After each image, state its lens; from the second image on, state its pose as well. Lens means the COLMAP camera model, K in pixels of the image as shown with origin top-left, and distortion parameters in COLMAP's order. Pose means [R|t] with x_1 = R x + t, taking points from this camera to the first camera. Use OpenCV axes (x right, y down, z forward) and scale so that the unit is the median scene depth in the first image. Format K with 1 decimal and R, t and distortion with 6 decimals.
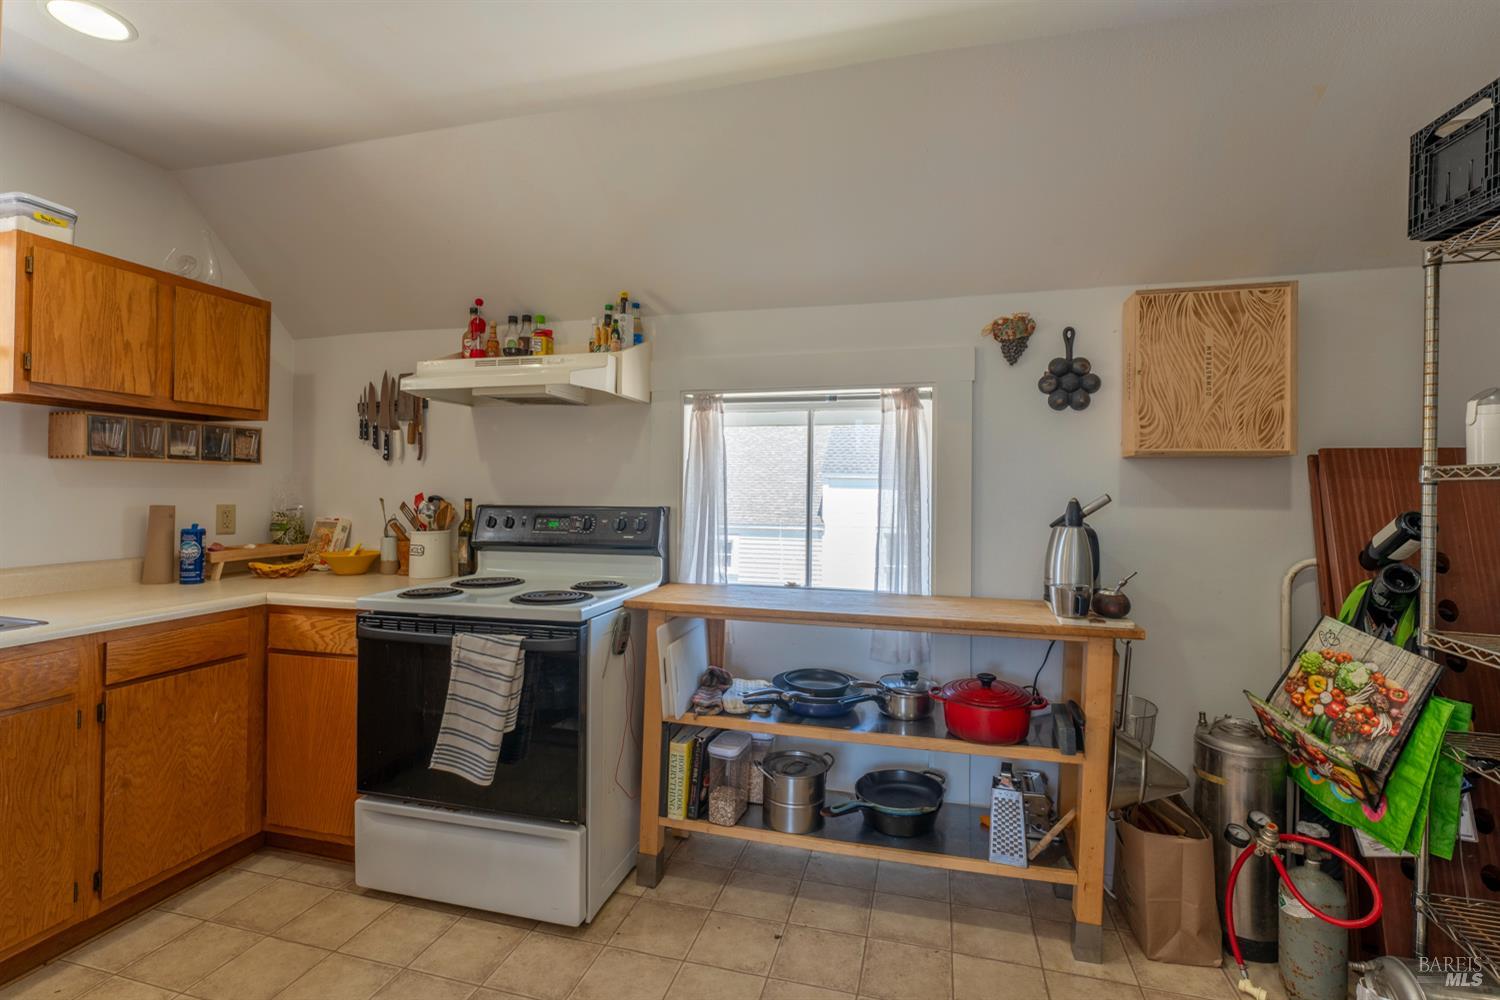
lens RADIAL K [[702.2, 0, 745.8], [0, 702.2, 479.7], [0, 0, 1]] dist [0.000044, -0.000067]
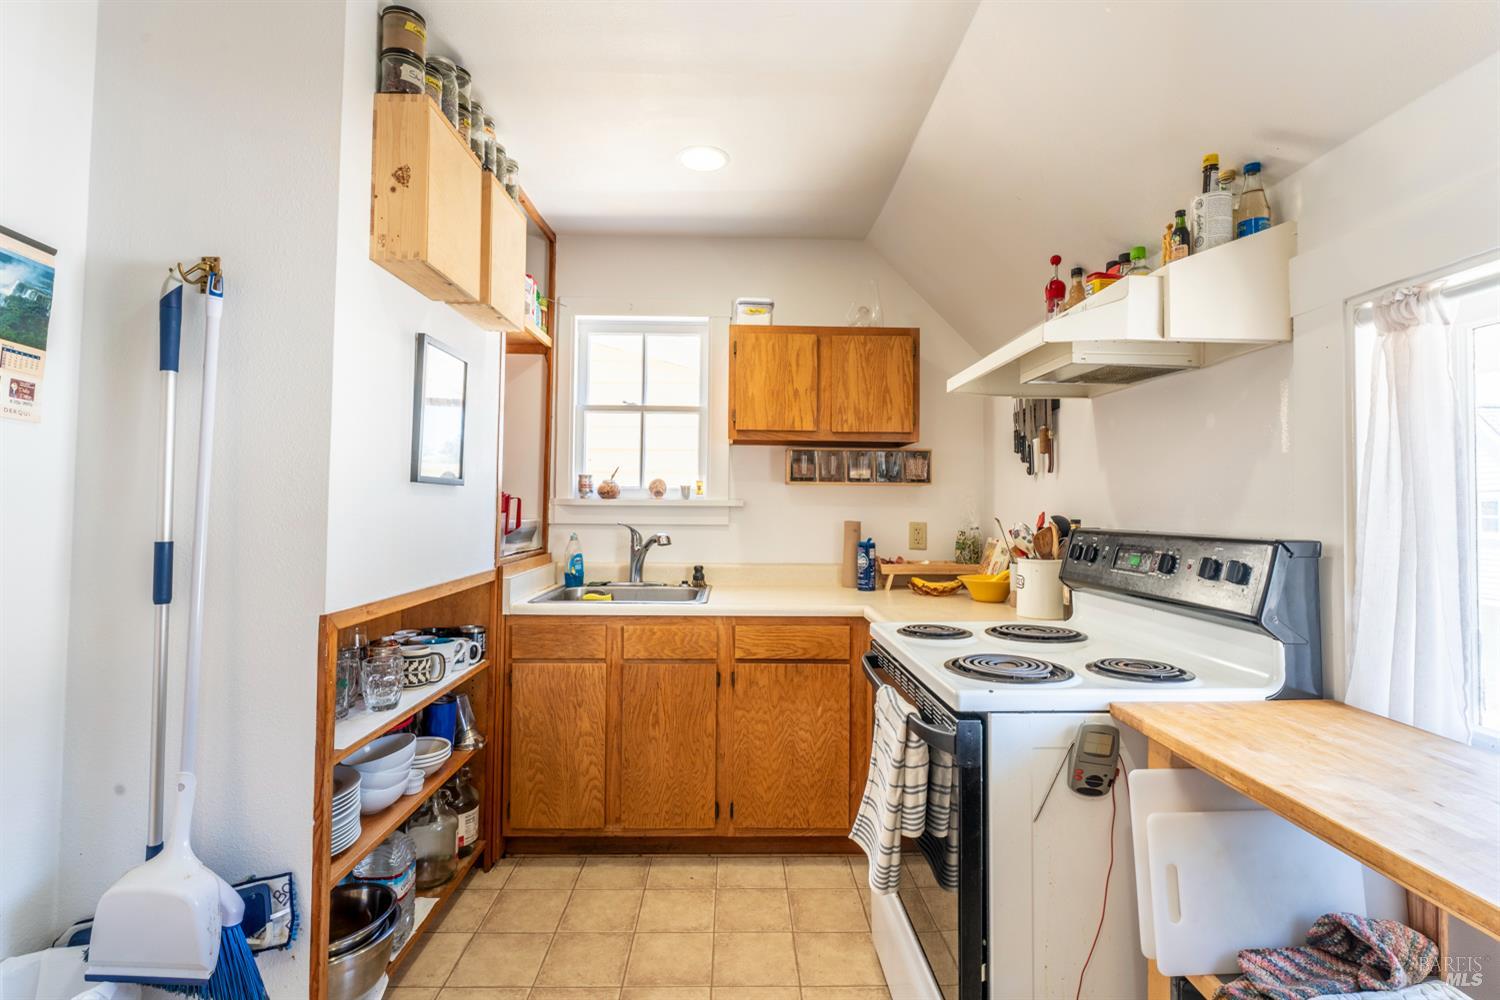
lens RADIAL K [[702.2, 0, 745.8], [0, 702.2, 479.7], [0, 0, 1]] dist [0.000044, -0.000067]
pose [[0.278997, -0.040646, -0.959431, 0.276931], [0.007049, 0.999164, -0.040279, 0.013813], [0.960266, 0.004475, 0.279050, 0.531373]]
